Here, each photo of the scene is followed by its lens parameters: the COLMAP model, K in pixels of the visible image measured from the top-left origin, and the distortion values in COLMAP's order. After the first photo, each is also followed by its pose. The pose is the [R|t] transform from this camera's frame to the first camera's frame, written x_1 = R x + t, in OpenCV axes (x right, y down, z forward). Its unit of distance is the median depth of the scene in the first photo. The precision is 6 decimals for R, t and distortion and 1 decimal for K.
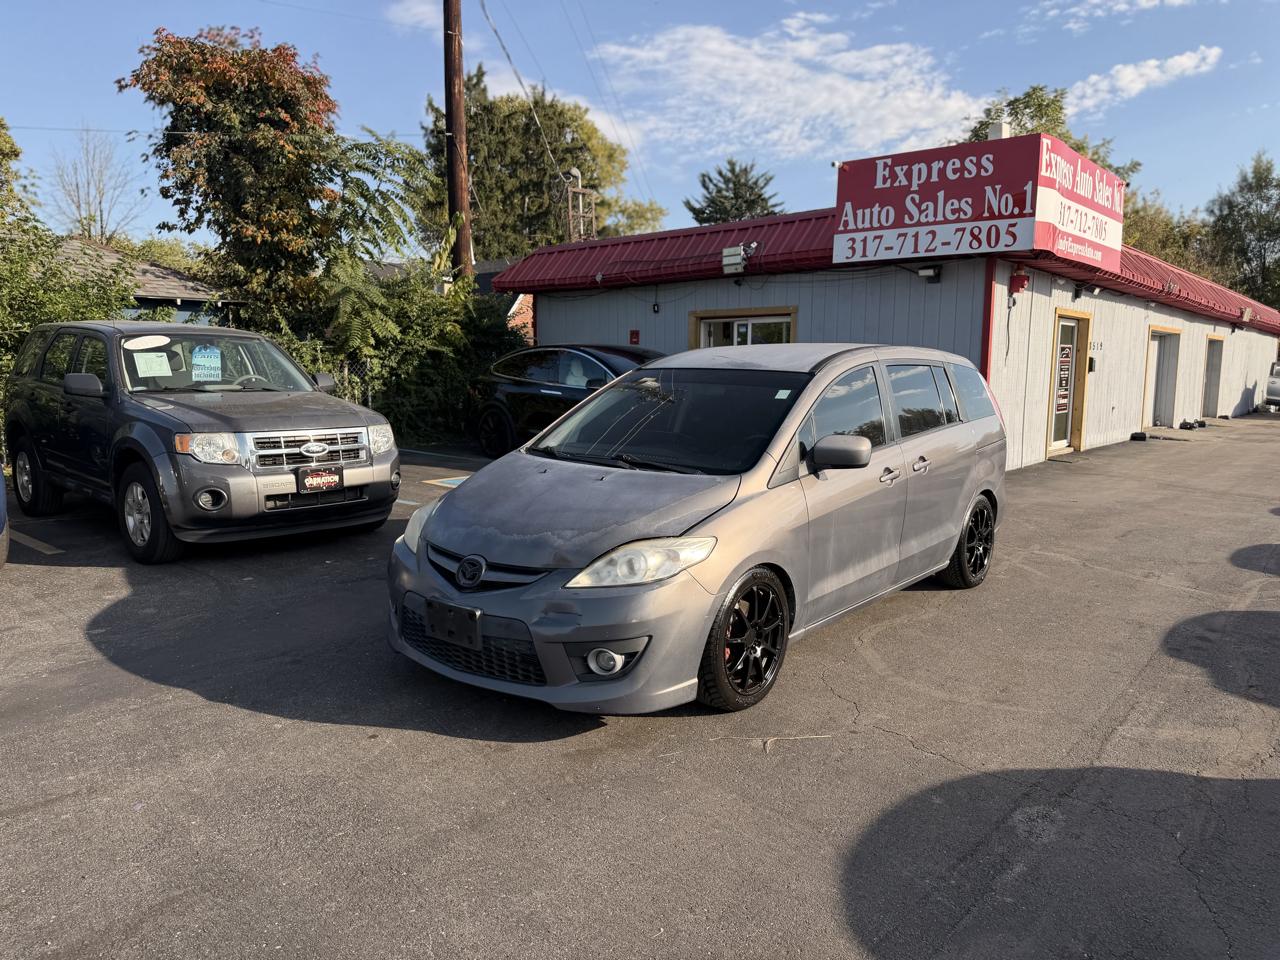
lens RADIAL K [[923.8, 0, 645.3], [0, 923.8, 491.6], [0, 0, 1]] dist [0.053476, -0.075709]
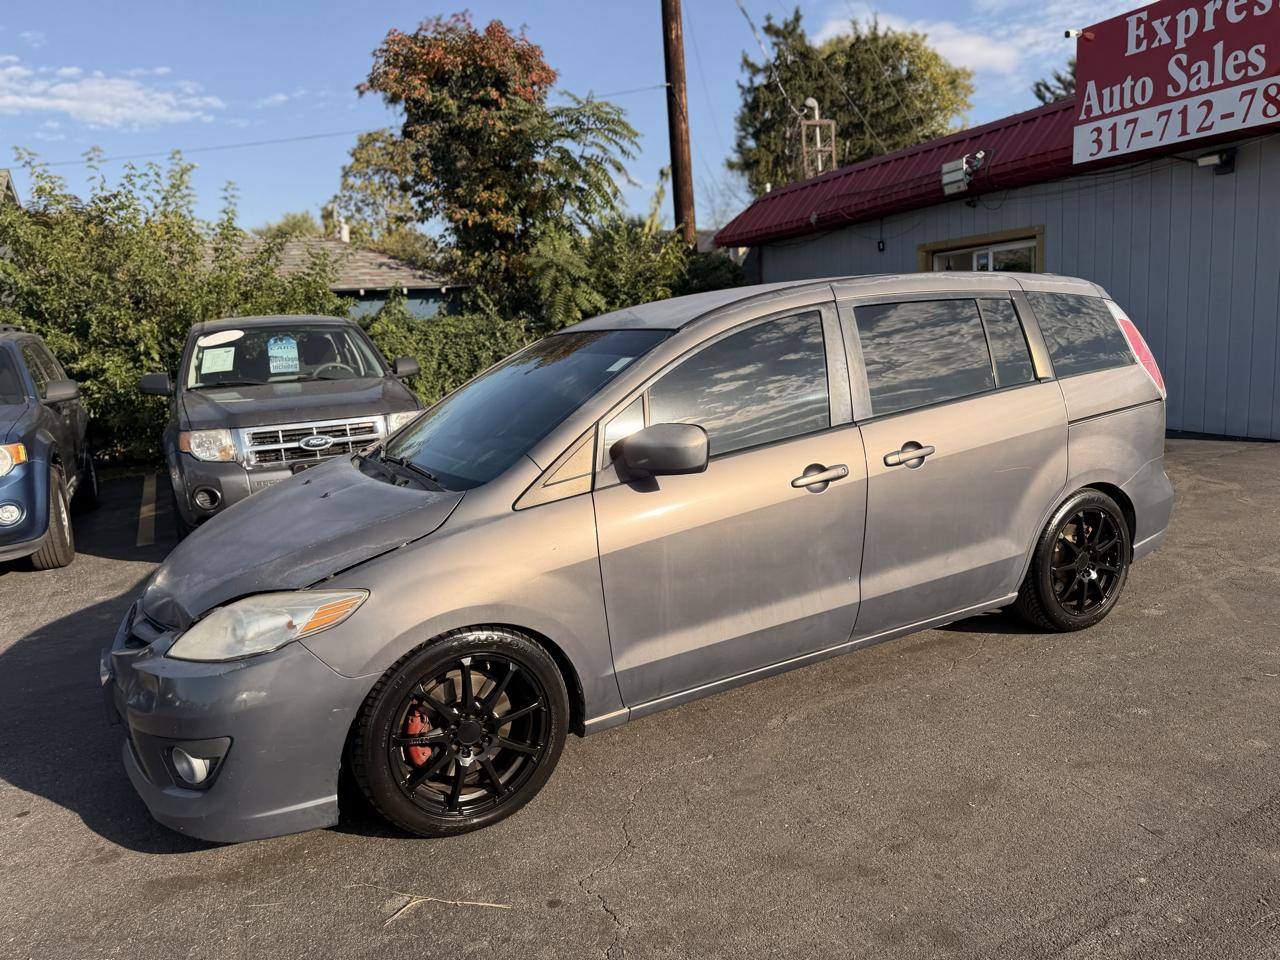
lens RADIAL K [[927.0, 0, 636.2], [0, 927.0, 489.9], [0, 0, 1]] dist [0.009985, -0.004734]
pose [[0.922282, -0.003959, -0.386498, 0.169625], [0.020251, 0.999069, 0.038089, -0.015127], [0.385987, -0.042956, 0.921503, 0.145727]]
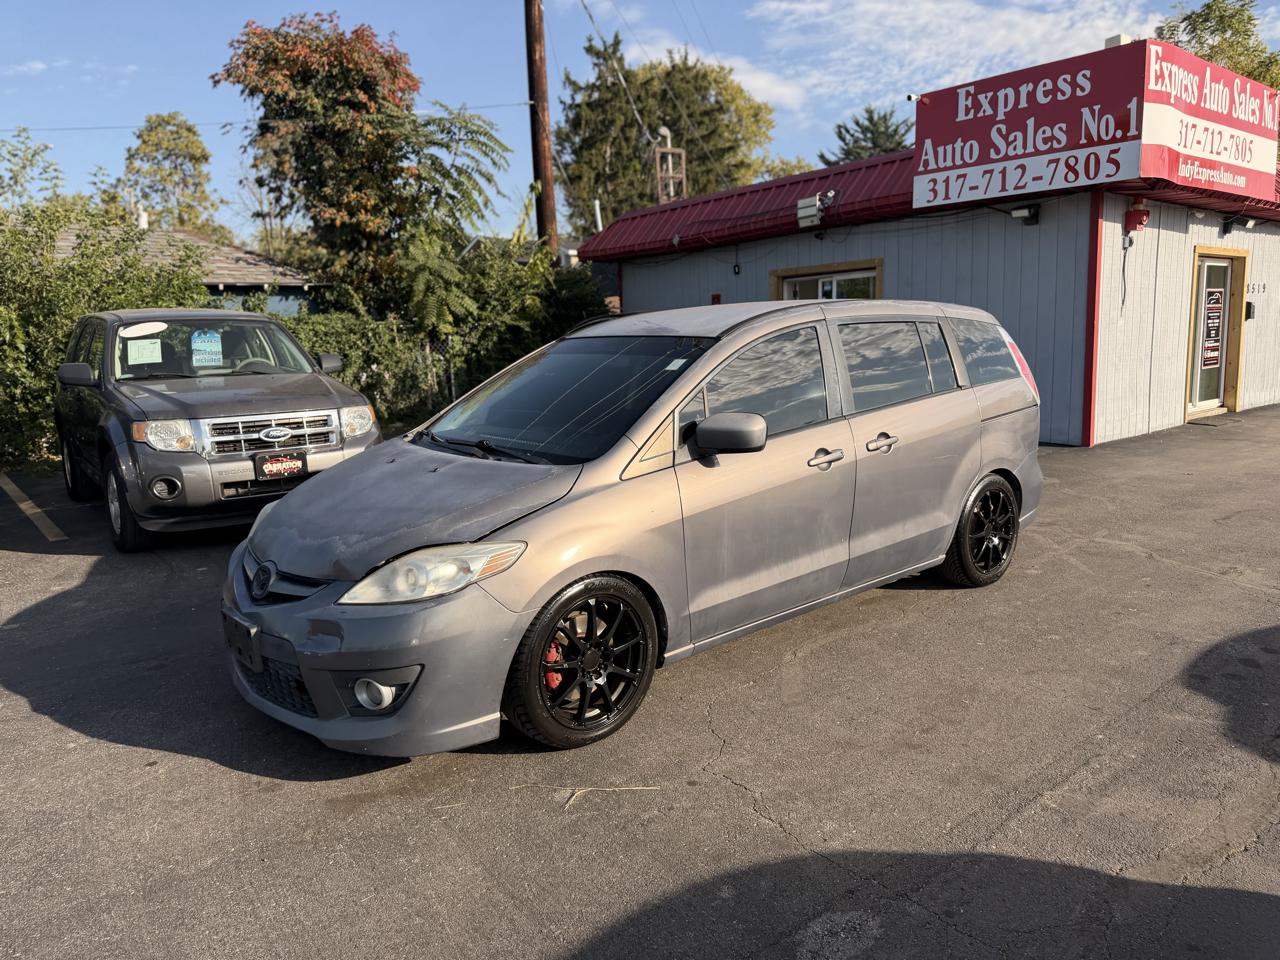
lens RADIAL K [[928.0, 0, 640.0], [0, 928.0, 480.0], [0, 0, 1]] dist [0.017375, -0.016384]
pose [[0.983282, -0.009265, -0.181854, 0.107093], [0.013315, 0.999689, 0.021067, -0.007418], [0.181603, -0.023136, 0.983100, 0.066057]]
